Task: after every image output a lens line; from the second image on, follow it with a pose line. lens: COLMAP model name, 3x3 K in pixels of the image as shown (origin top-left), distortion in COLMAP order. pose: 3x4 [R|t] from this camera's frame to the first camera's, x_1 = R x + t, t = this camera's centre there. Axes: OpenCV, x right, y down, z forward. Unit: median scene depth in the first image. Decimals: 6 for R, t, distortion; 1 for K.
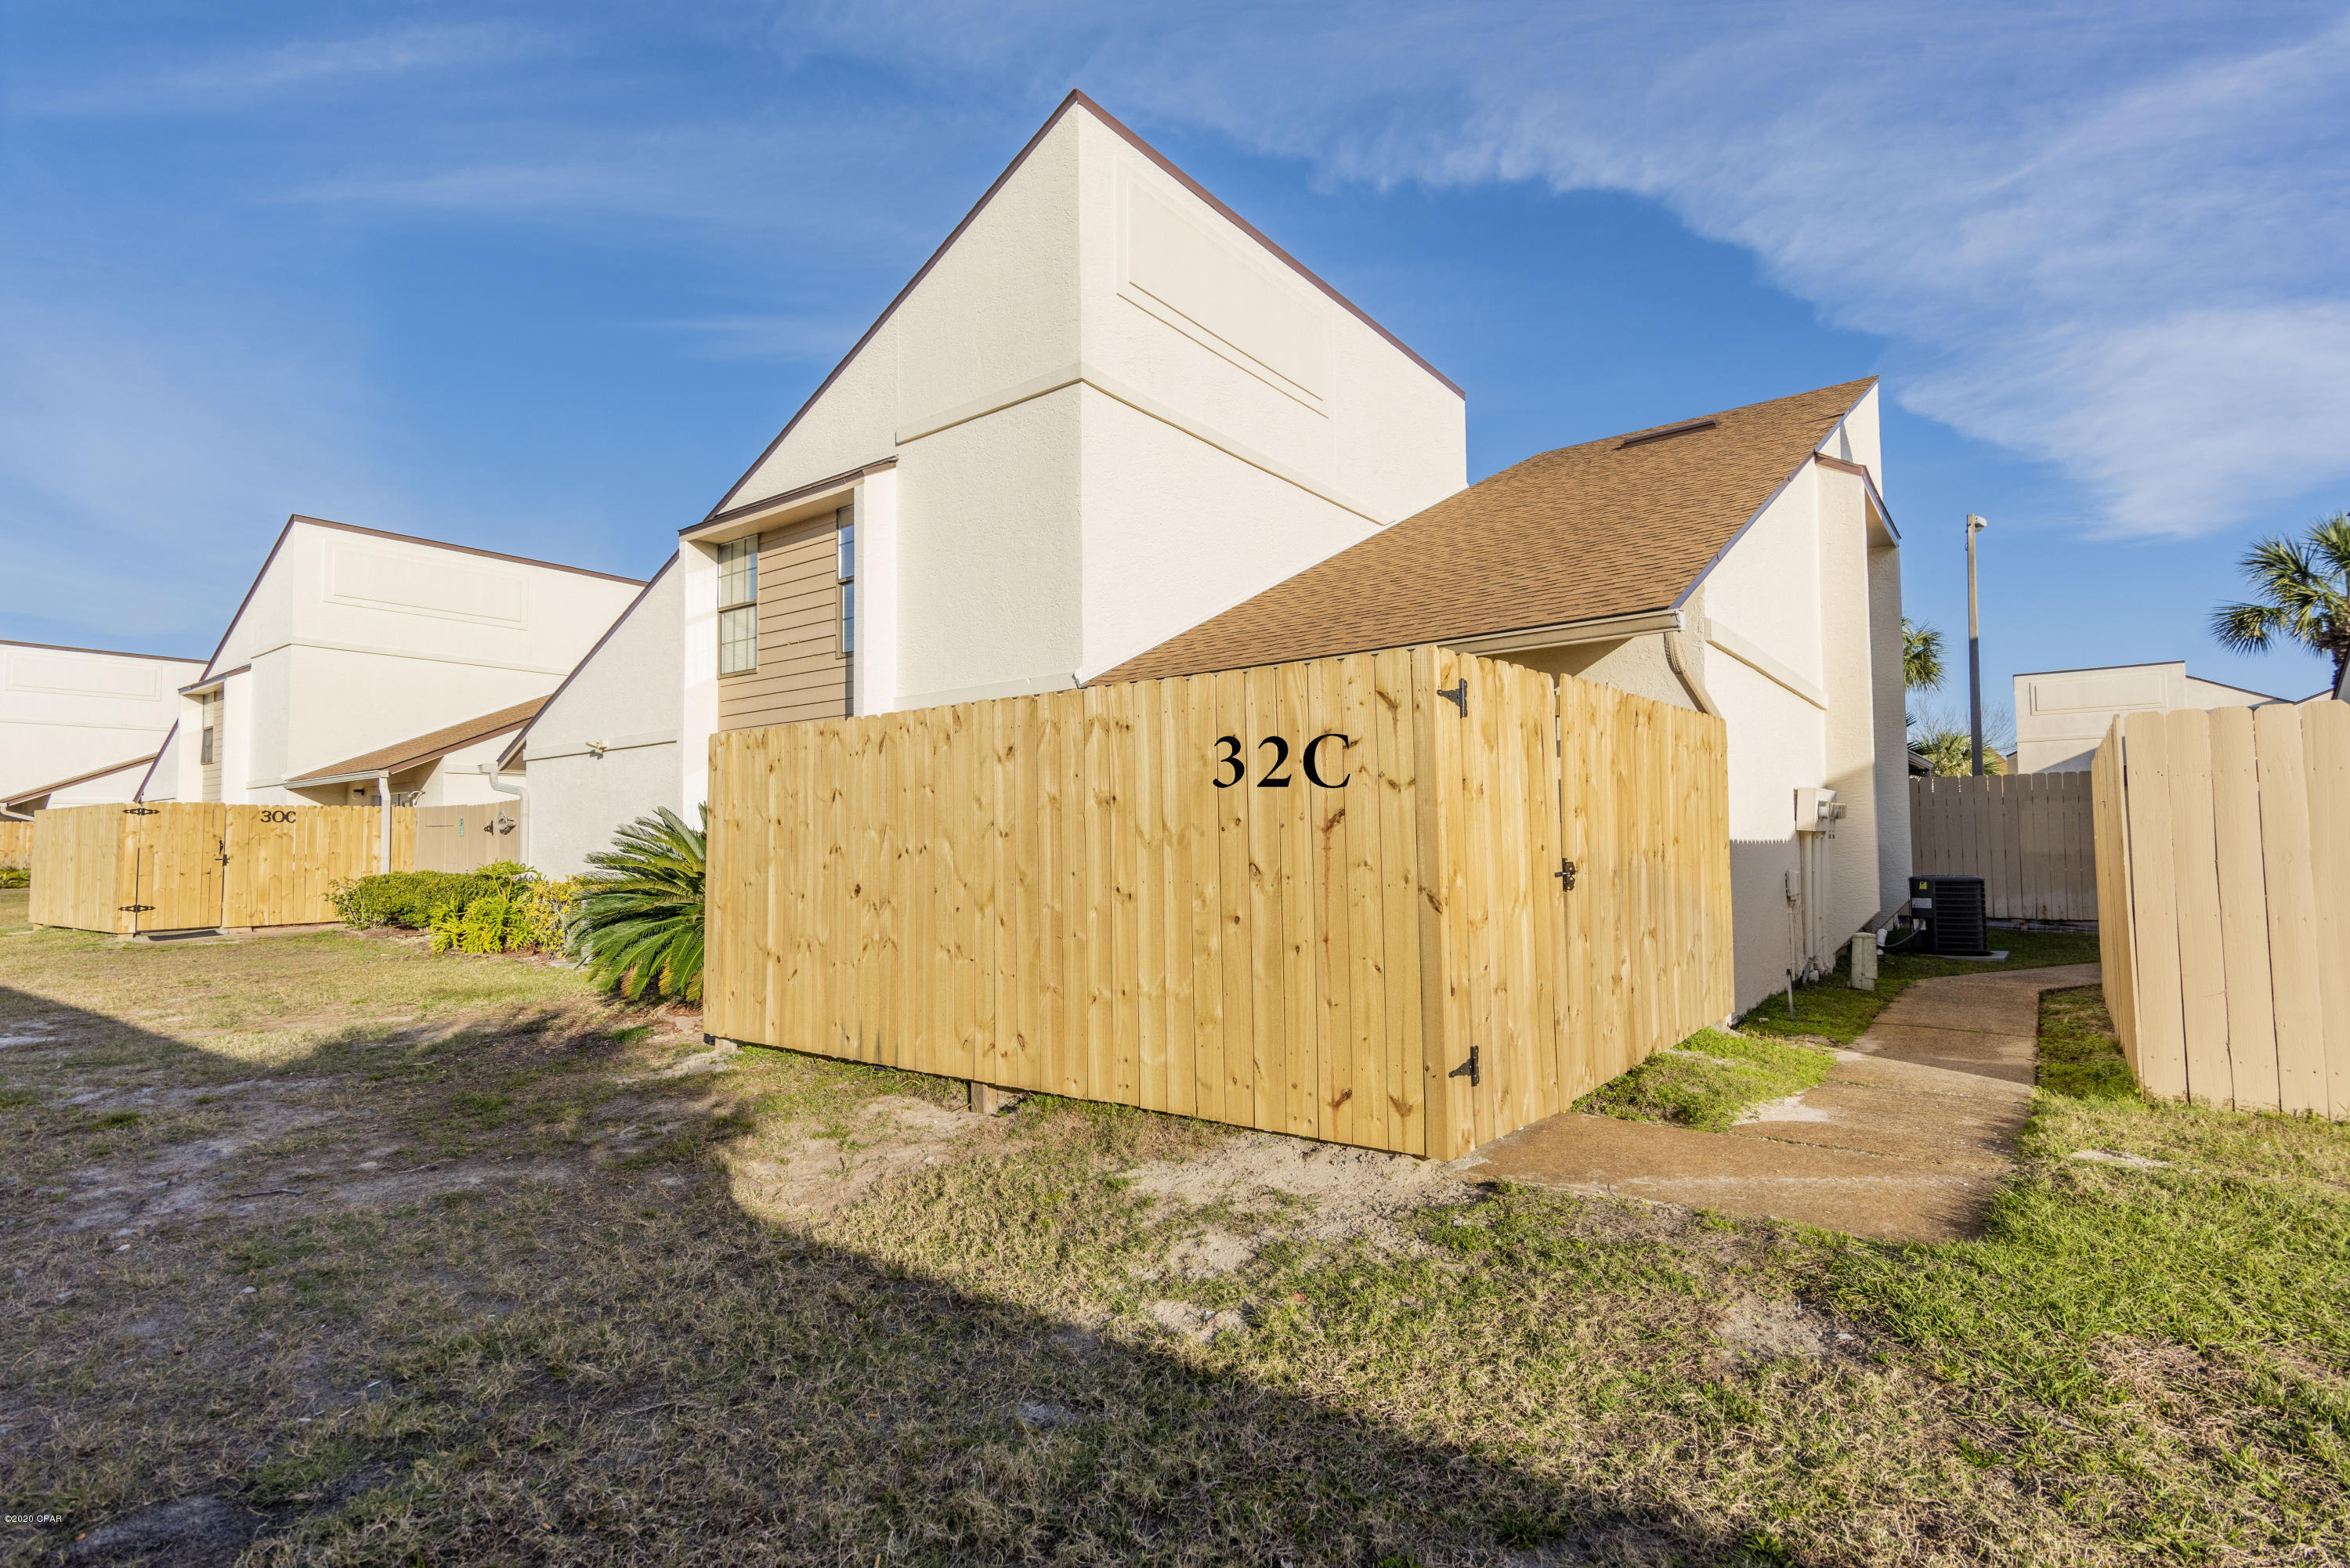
lens RADIAL K [[1134.1, 0, 1175.0], [0, 1134.1, 784.0], [0, 0, 1]] dist [0.017190, 0.000611]
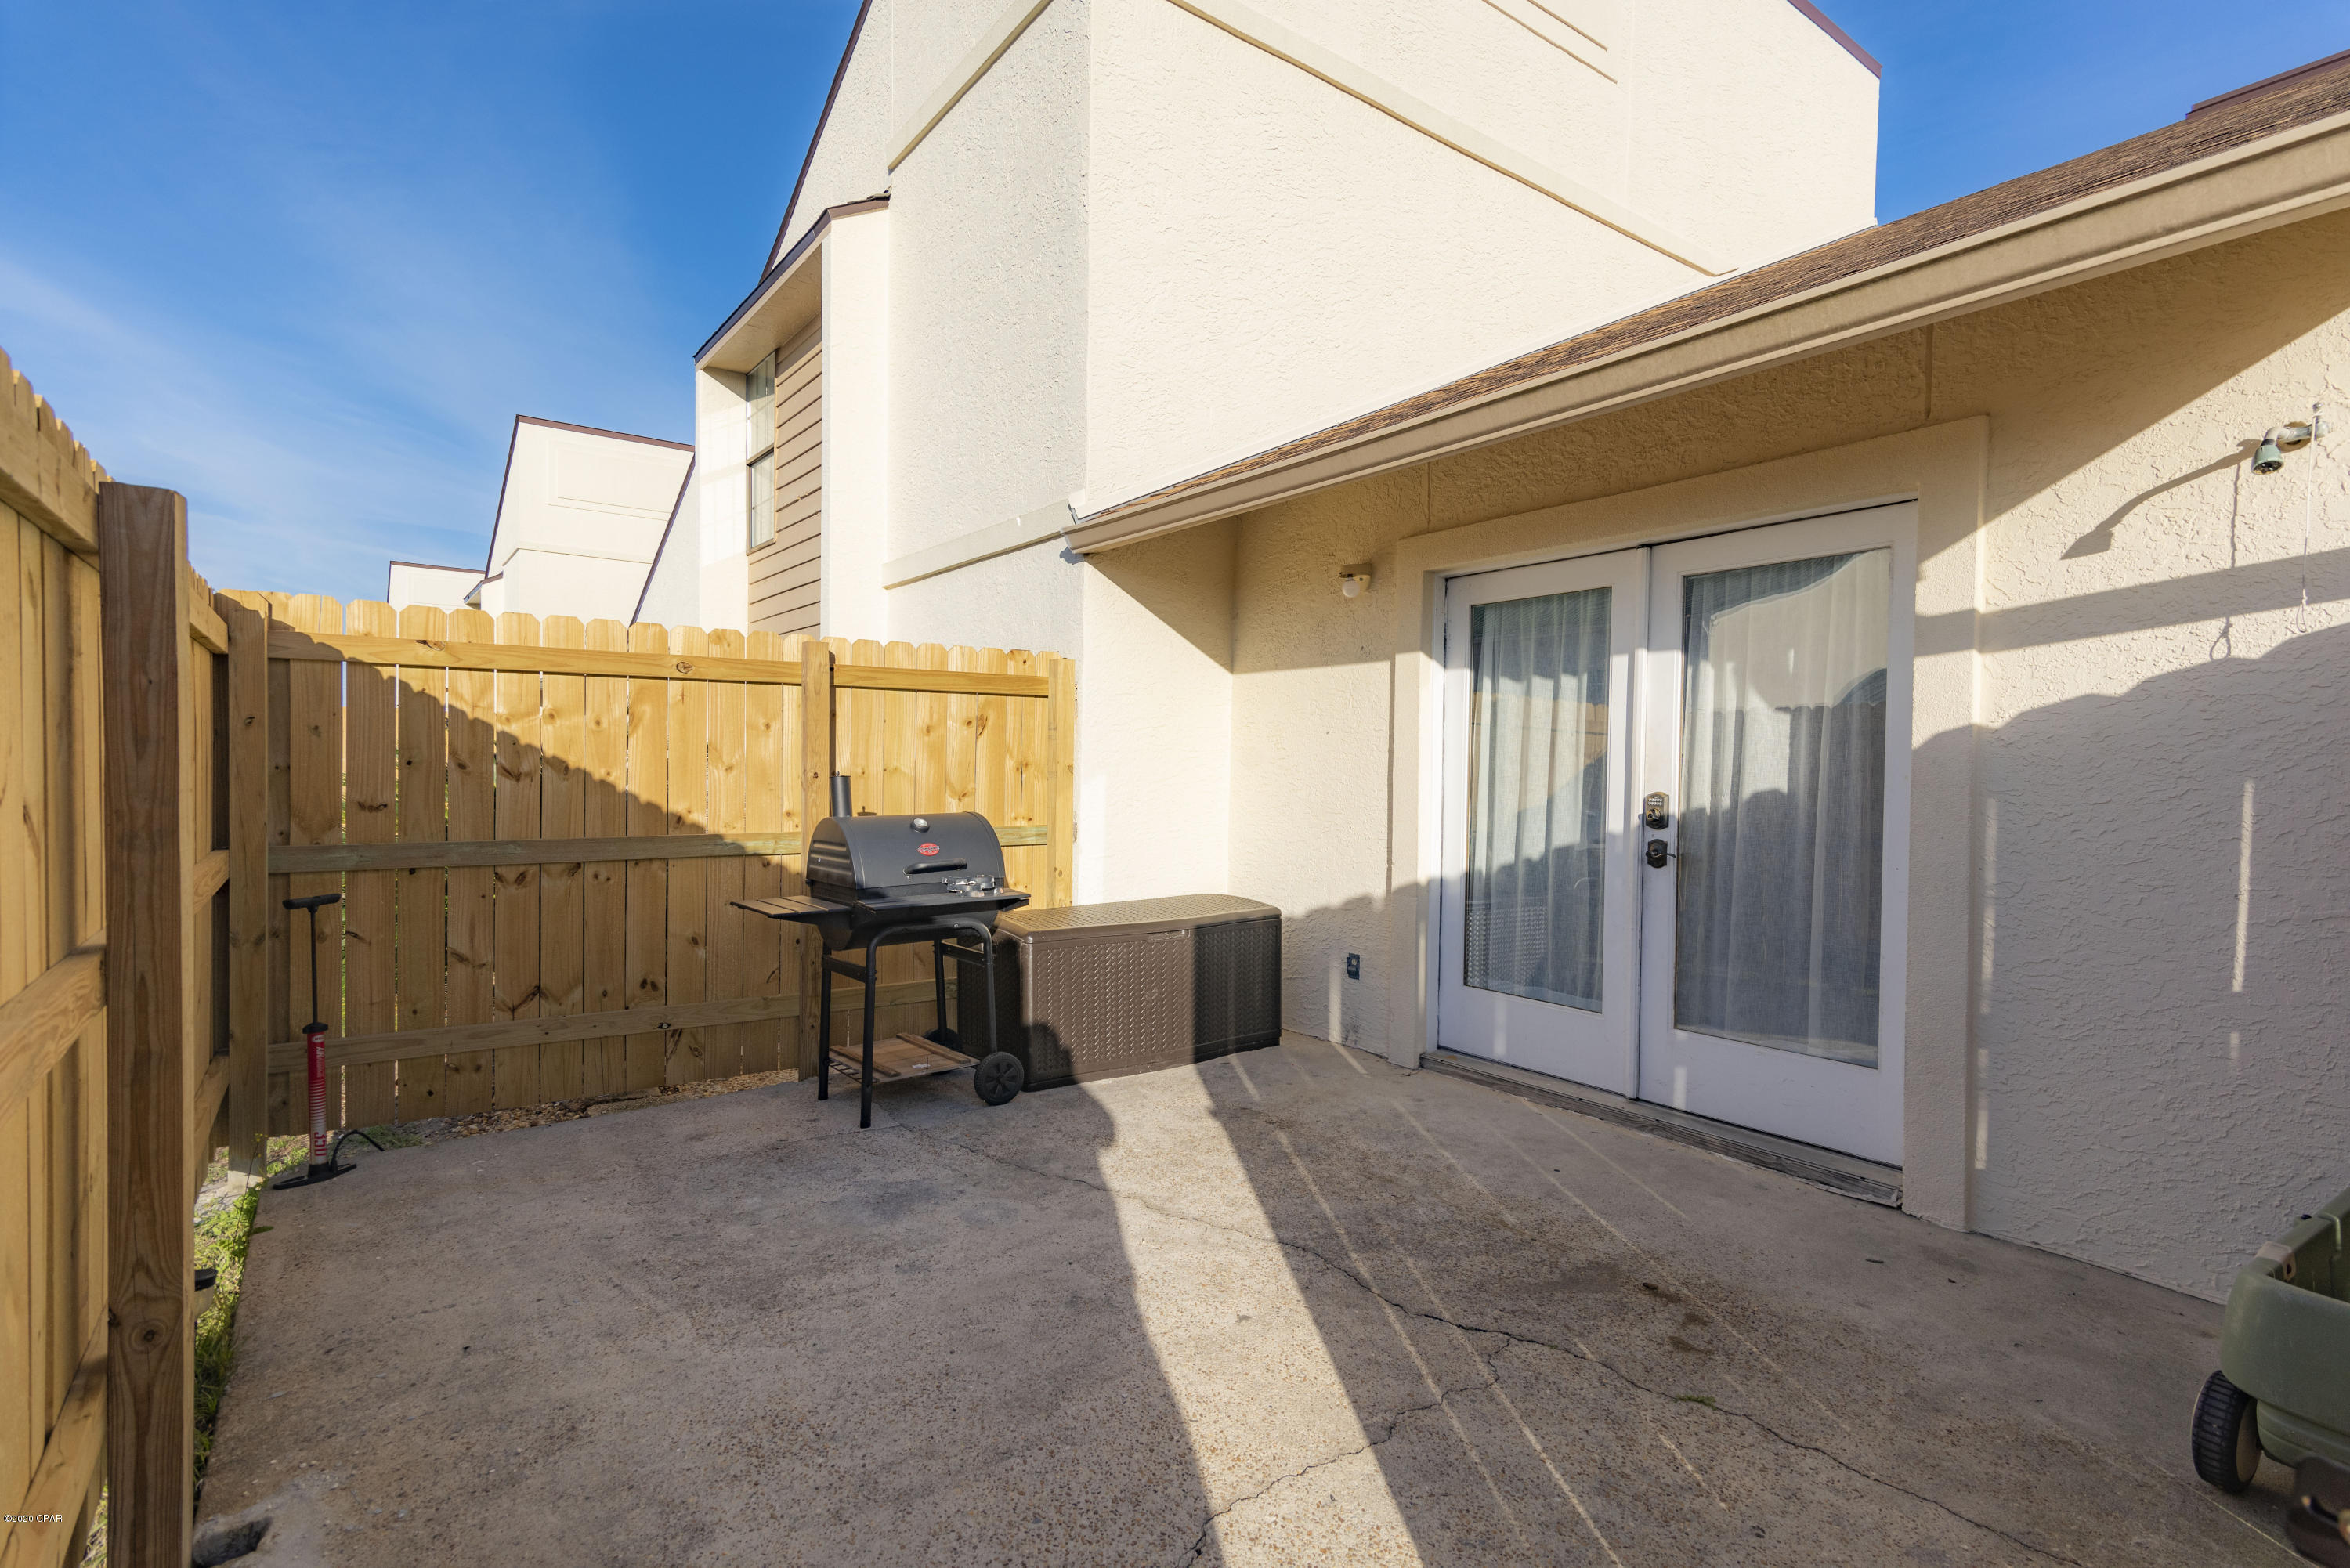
lens RADIAL K [[1134.1, 0, 1175.0], [0, 1134.1, 784.0], [0, 0, 1]] dist [0.017190, 0.000611]
pose [[0.959145, 0.027962, -0.281530, 0.093542], [-0.006122, 0.996922, 0.078158, -0.000211], [0.282849, -0.073241, 0.956364, 0.344730]]
